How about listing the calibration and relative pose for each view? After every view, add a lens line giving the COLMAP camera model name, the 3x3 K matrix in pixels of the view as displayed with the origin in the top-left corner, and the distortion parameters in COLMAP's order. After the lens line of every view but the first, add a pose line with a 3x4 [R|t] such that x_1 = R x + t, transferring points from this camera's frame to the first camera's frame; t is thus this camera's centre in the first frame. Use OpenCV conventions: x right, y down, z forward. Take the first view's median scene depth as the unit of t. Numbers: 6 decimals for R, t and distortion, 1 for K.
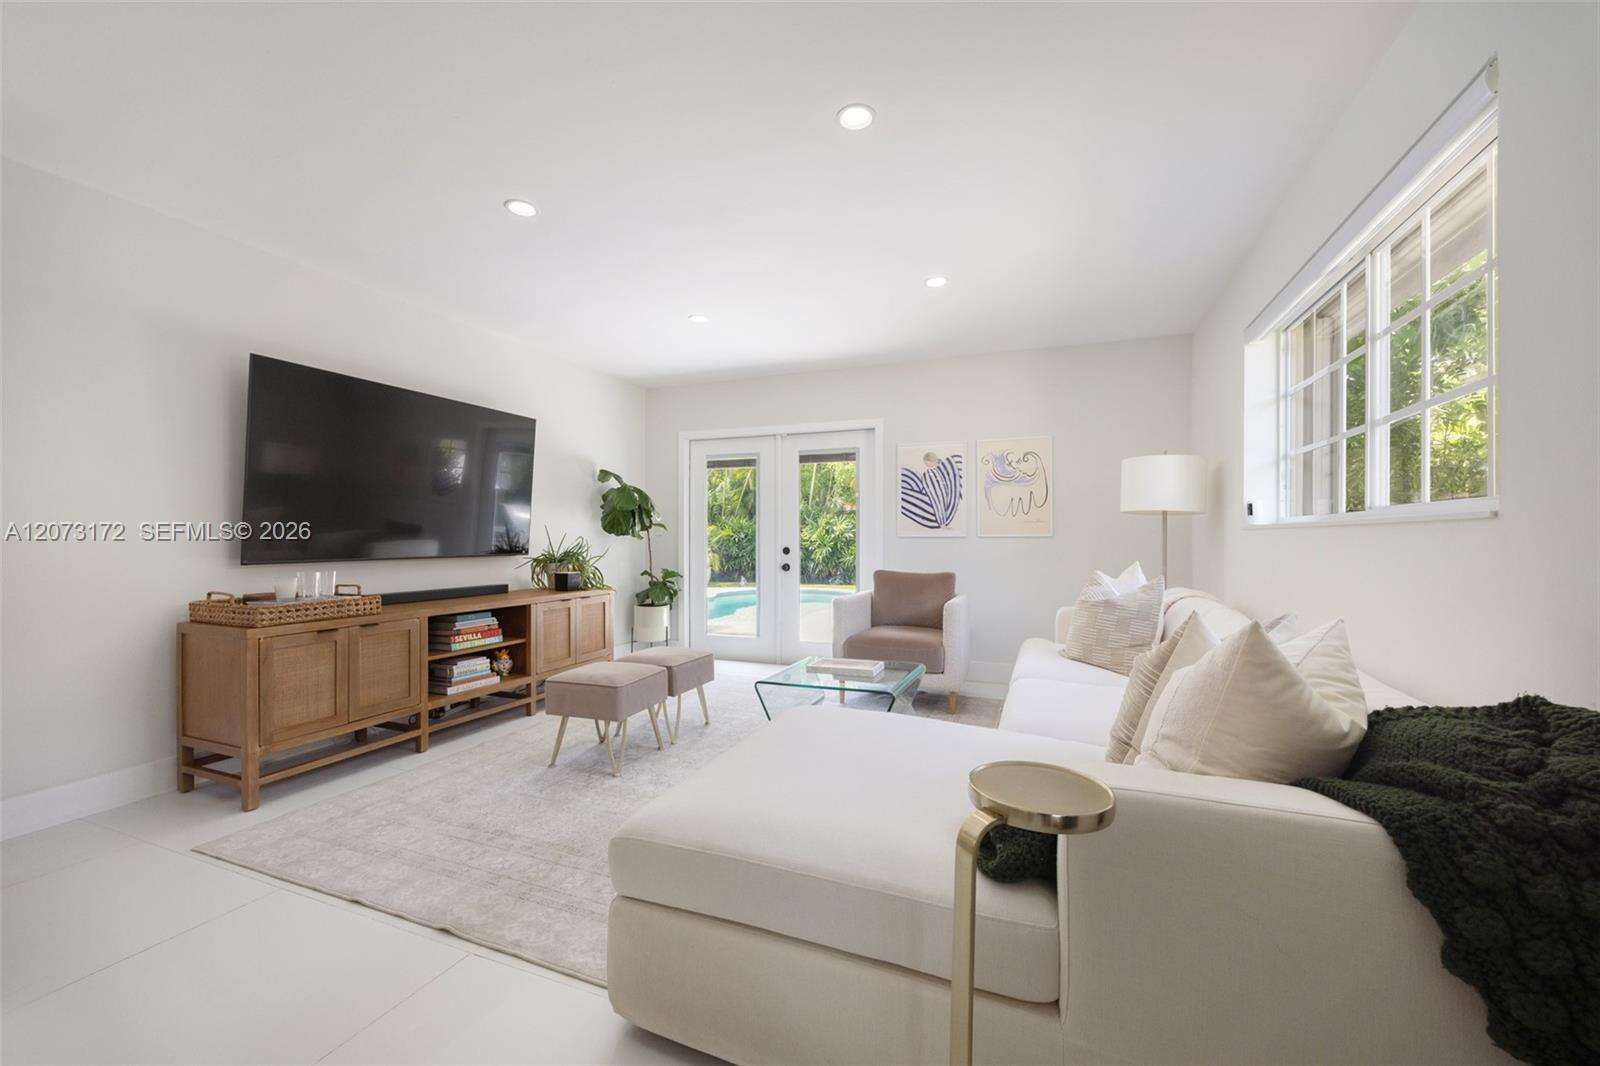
lens RADIAL K [[631.4, 0, 799.7], [0, 631.4, 539.0], [0, 0, 1]] dist [-0.007371, 0.000338]
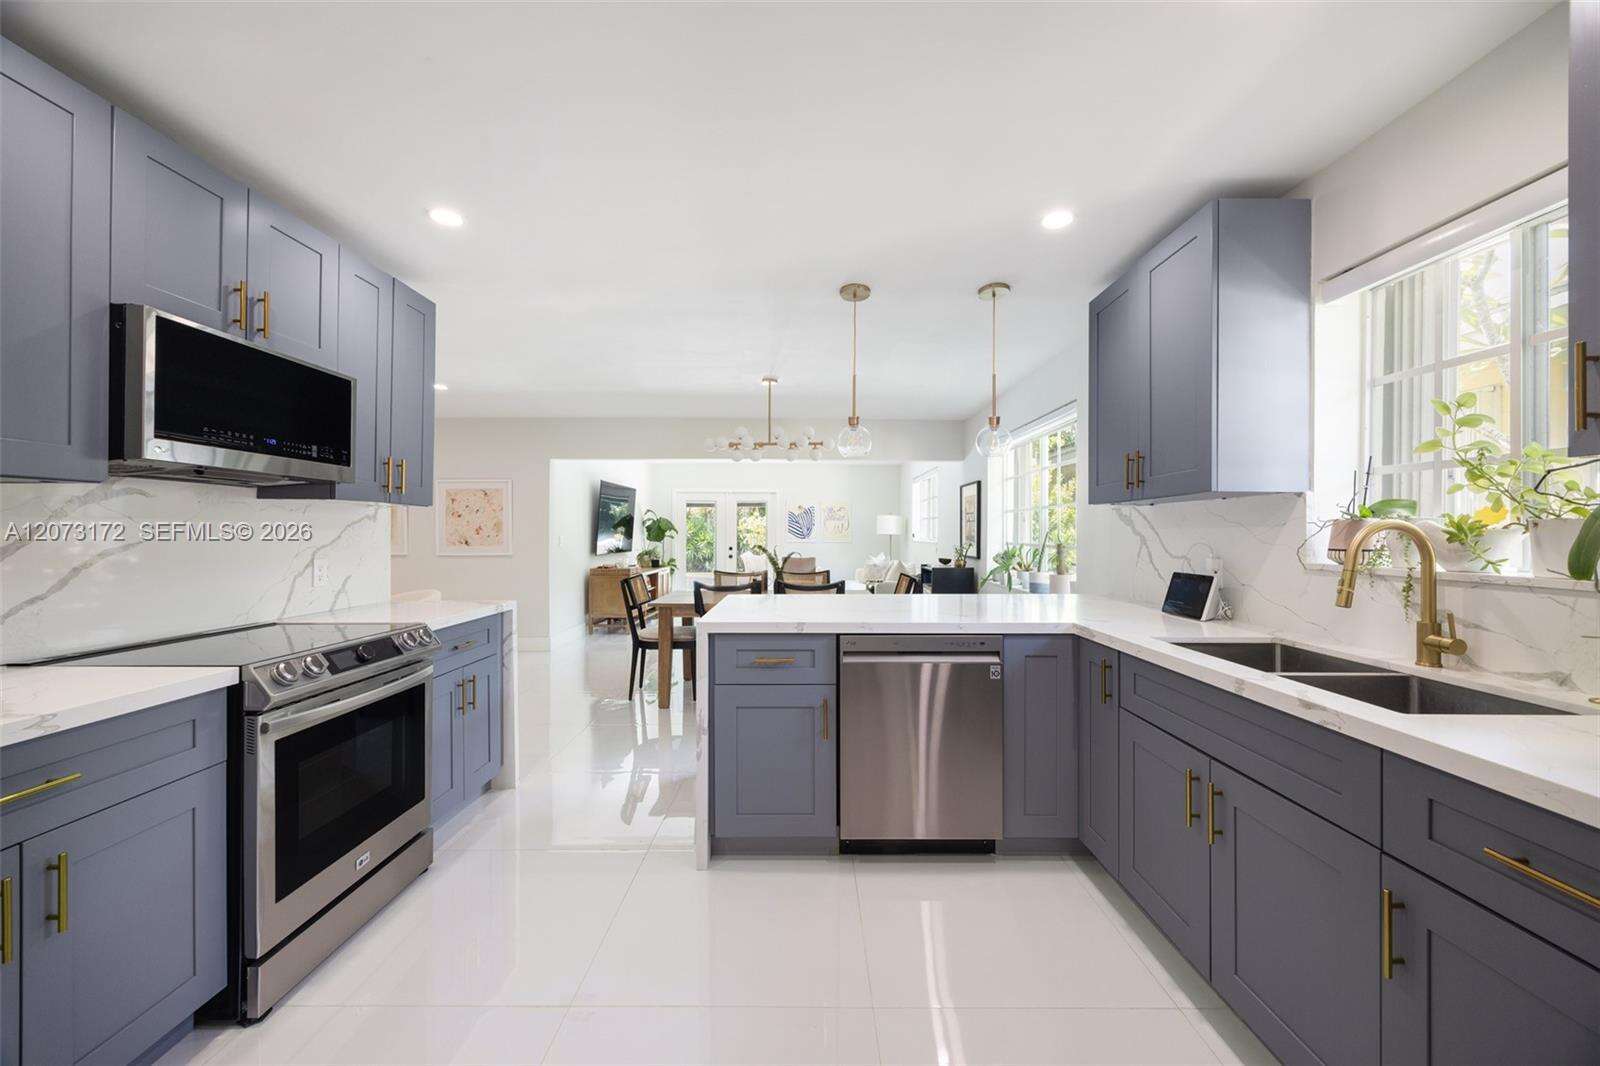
lens RADIAL K [[631.4, 0, 803.2], [0, 631.4, 530.2], [0, 0, 1]] dist [-0.007371, 0.000338]
pose [[0.926817, 0.007067, 0.375447, -0.648282], [-0.003999, 0.999952, -0.008949, -0.026411], [-0.375492, 0.006792, 0.926801, -1.130428]]
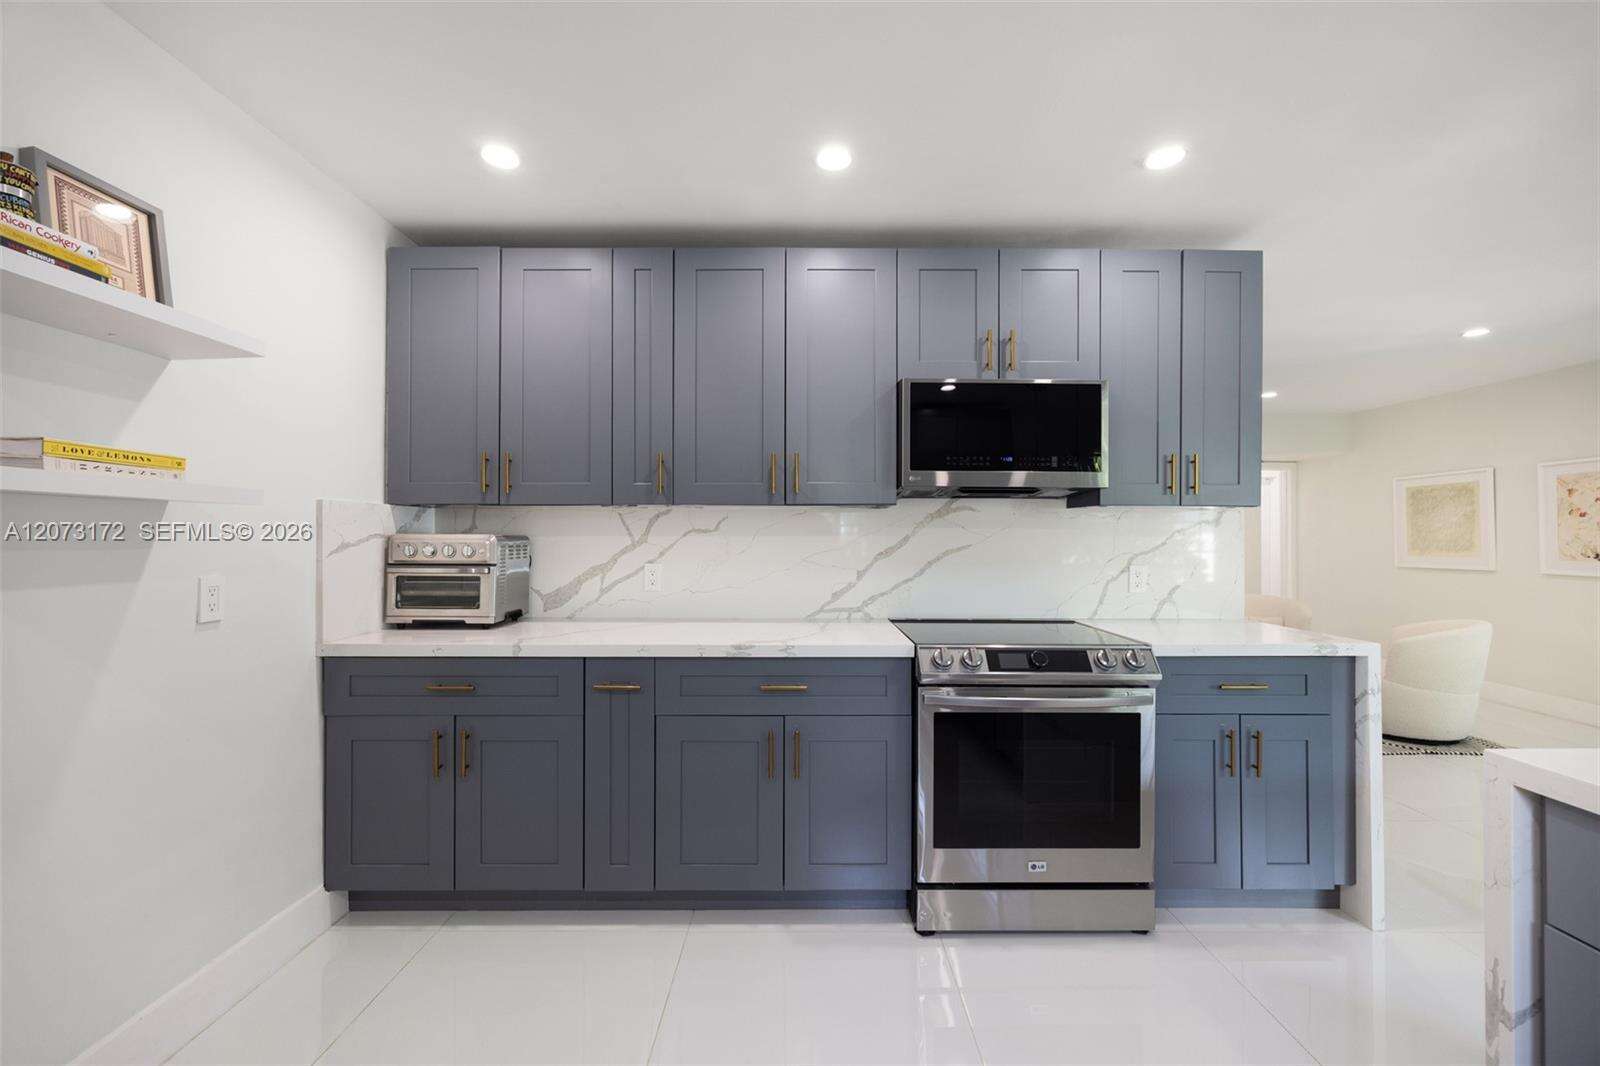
lens RADIAL K [[631.4, 0, 807.3], [0, 631.4, 530.5], [0, 0, 1]] dist [-0.007371, 0.000338]
pose [[0.377370, -0.000277, -0.926063, -0.422259], [-0.009579, 0.999945, -0.004202, -0.029889], [0.926013, 0.010456, 0.377347, -0.926300]]
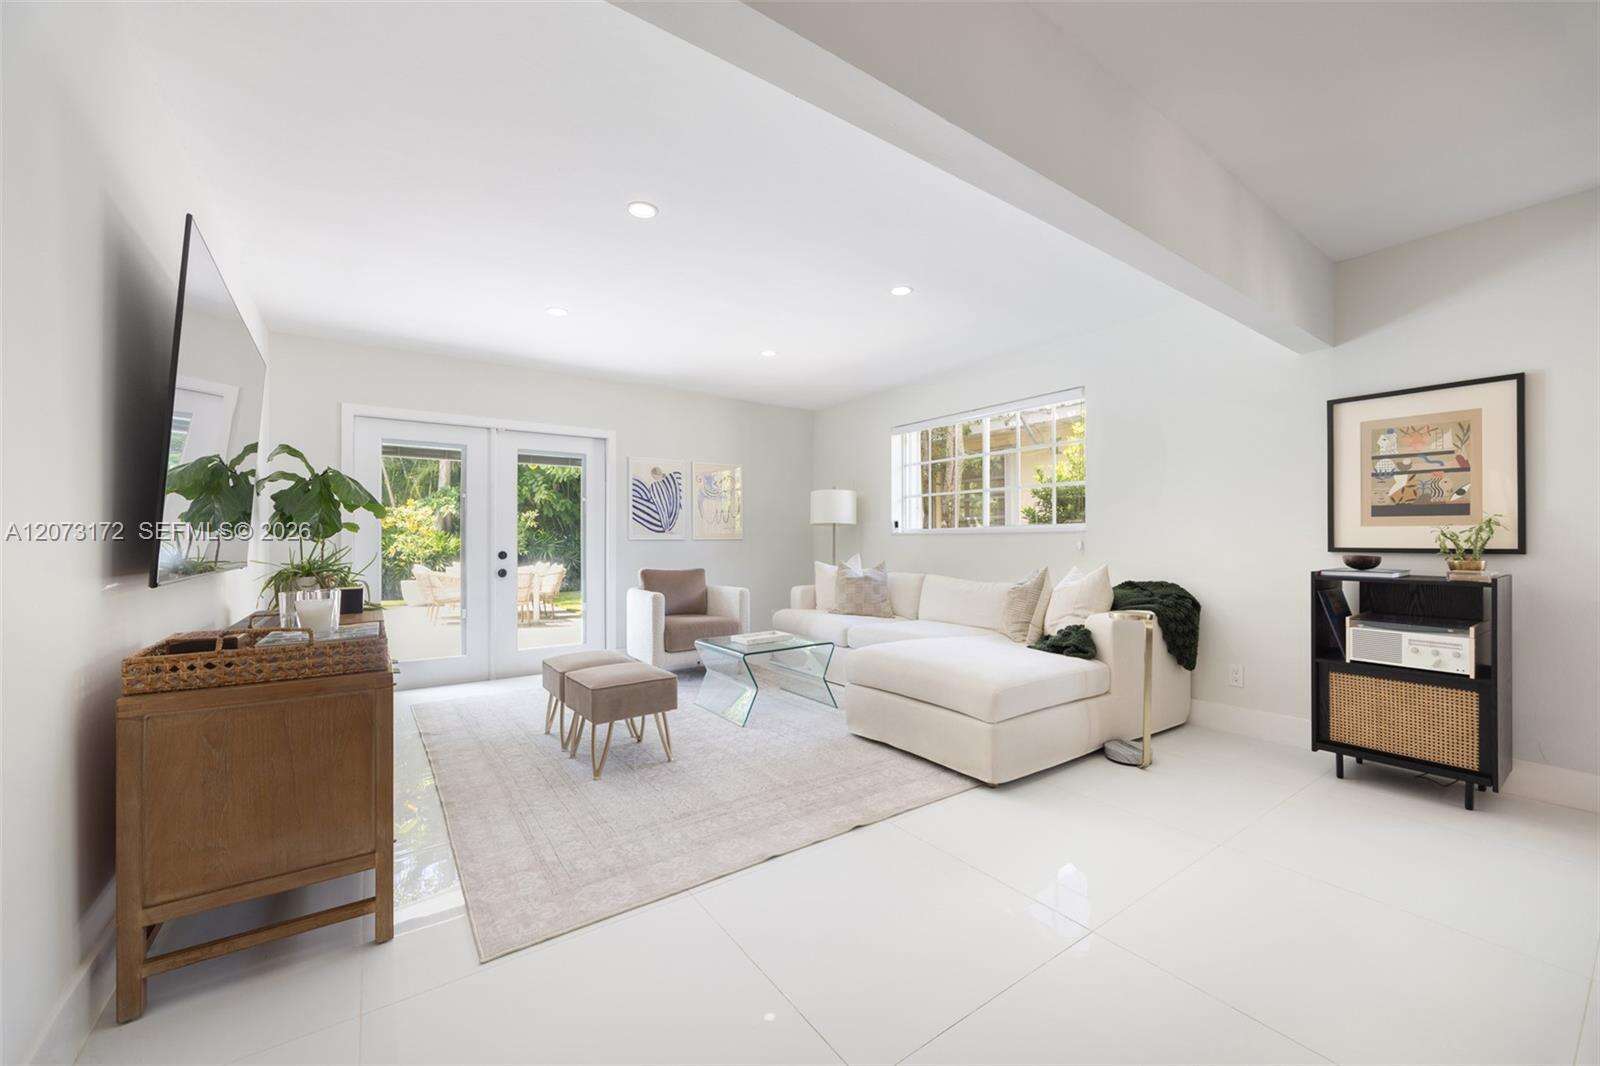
lens RADIAL K [[631.4, 0, 828.3], [0, 631.4, 541.9], [0, 0, 1]] dist [-0.007371, 0.000338]
pose [[0.517164, -0.002391, 0.855883, -0.631503], [0.007442, 0.999971, -0.001704, 0.004945], [-0.855854, 0.007250, 0.517167, 0.126378]]
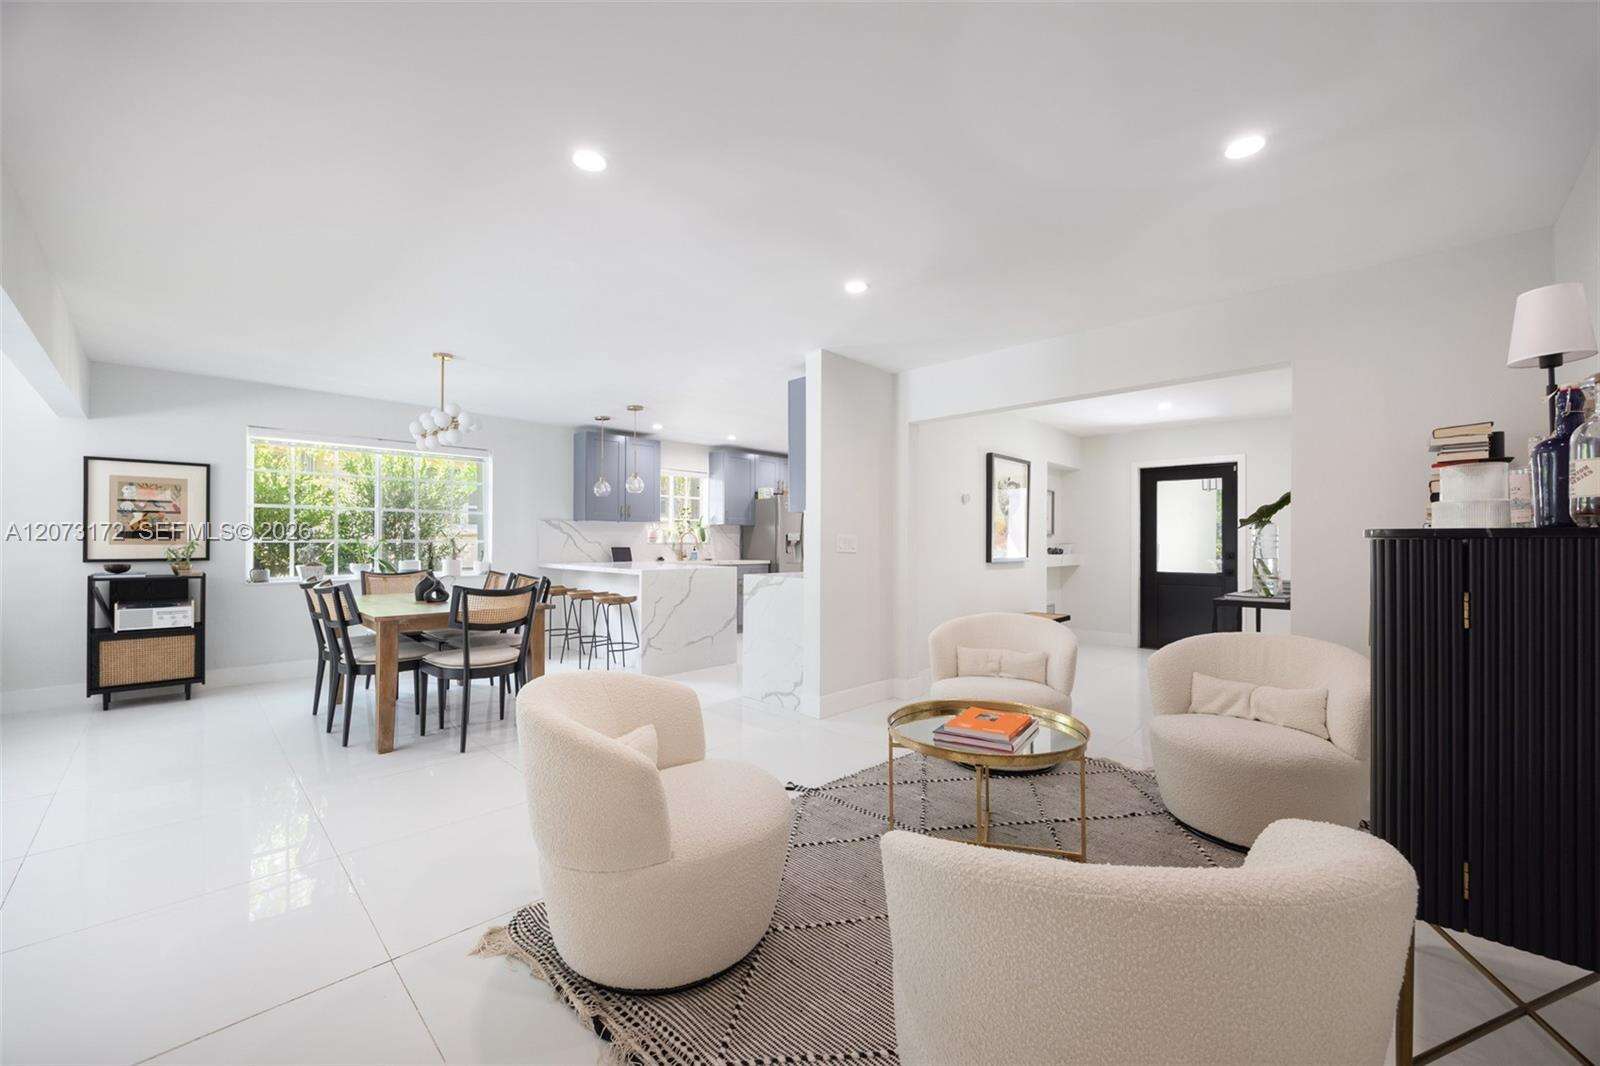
lens RADIAL K [[631.4, 0, 793.9], [0, 631.4, 534.9], [0, 0, 1]] dist [-0.007371, 0.000338]
pose [[-0.919651, -0.007307, 0.392668, -1.132541], [-0.007043, 0.999973, 0.002112, -0.031061], [-0.392673, -0.000823, -0.919678, 0.455380]]
